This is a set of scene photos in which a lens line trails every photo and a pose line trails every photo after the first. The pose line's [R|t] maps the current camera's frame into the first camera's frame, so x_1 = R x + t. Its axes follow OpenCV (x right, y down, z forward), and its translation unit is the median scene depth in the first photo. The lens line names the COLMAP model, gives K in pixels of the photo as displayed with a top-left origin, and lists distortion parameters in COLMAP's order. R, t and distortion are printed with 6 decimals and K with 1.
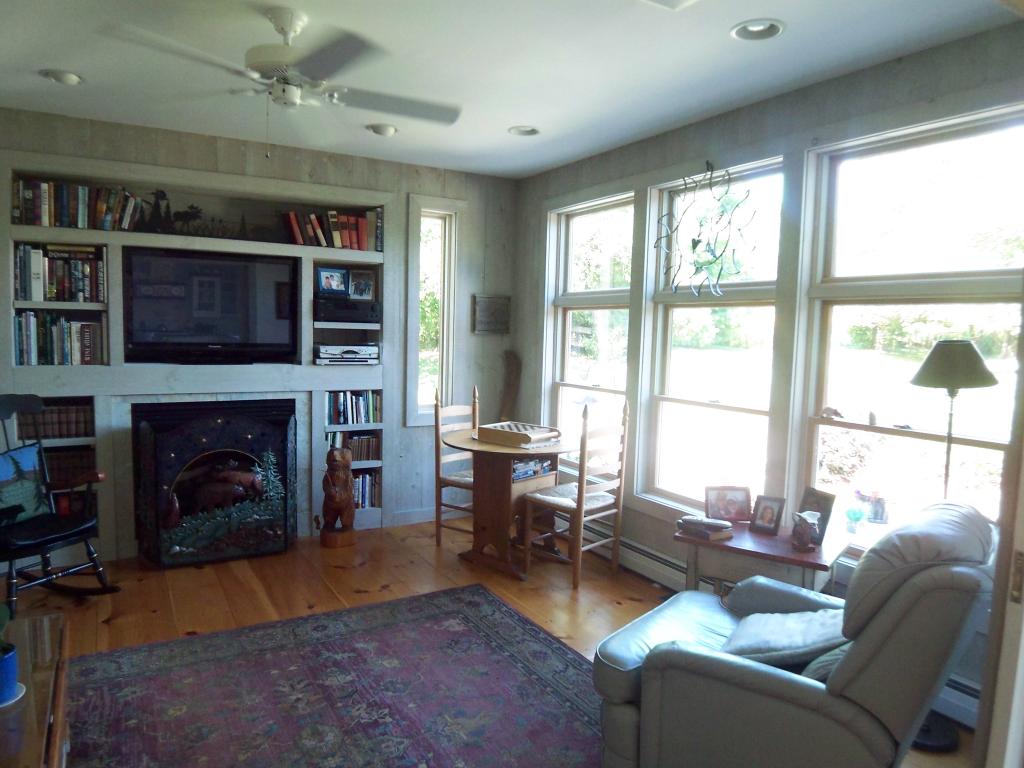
lens RADIAL K [[688.6, 0, 516.0], [0, 688.6, 393.0], [0, 0, 1]] dist [-0.016773, -0.035187]
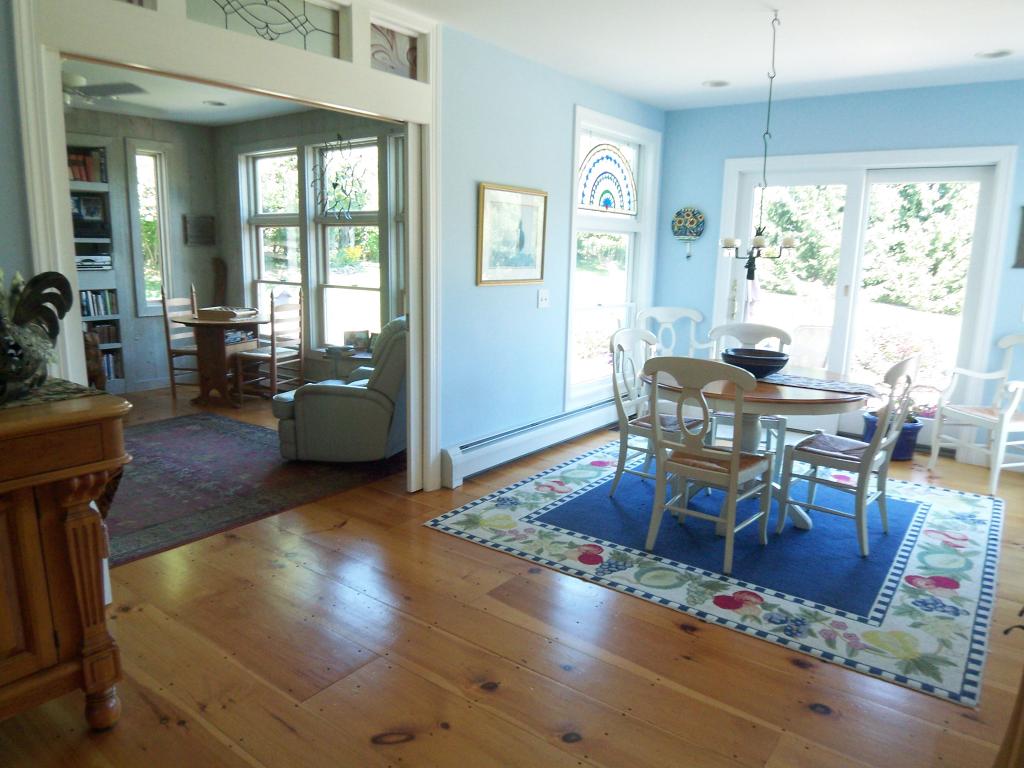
lens RADIAL K [[688.6, 0, 510.8], [0, 688.6, 391.8], [0, 0, 1]] dist [-0.016773, -0.035187]
pose [[0.925825, -0.082486, 0.368842, 0.009708], [0.038574, 0.991420, 0.124892, 0.067989], [-0.375979, -0.101400, 0.921063, -0.613382]]
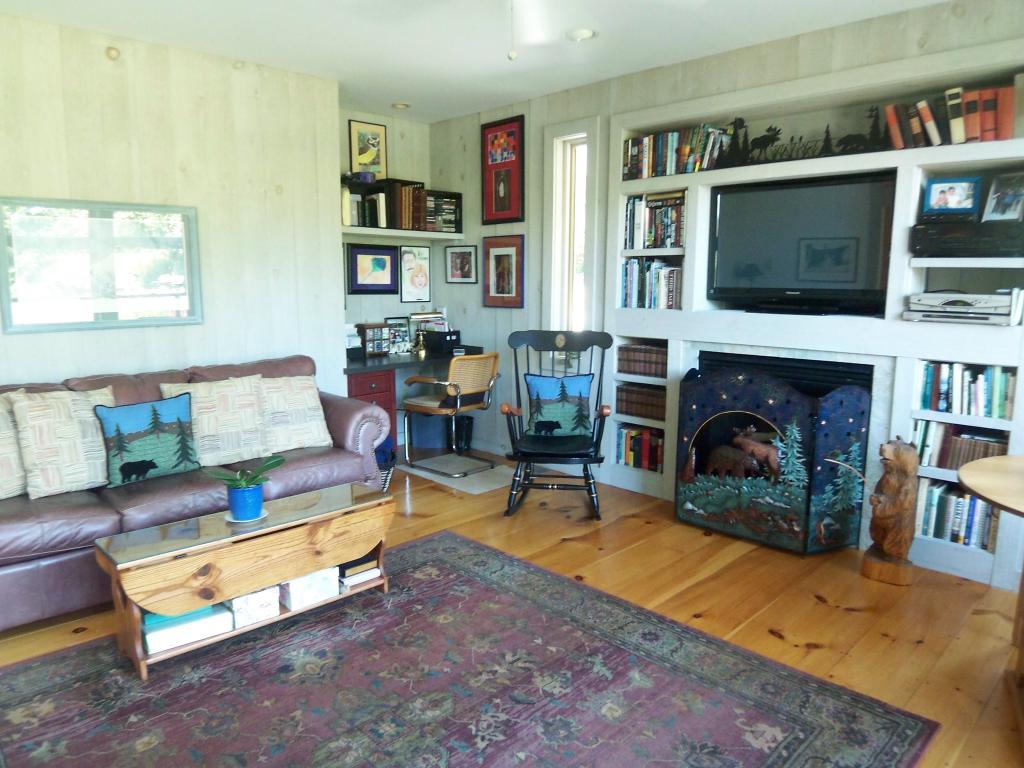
lens RADIAL K [[688.6, 0, 513.3], [0, 688.6, 394.0], [0, 0, 1]] dist [-0.016773, -0.035187]
pose [[0.238247, 0.134704, -0.961818, 0.330235], [-0.086452, 0.989345, 0.117145, -0.015101], [0.967349, 0.055242, 0.247354, 0.504444]]
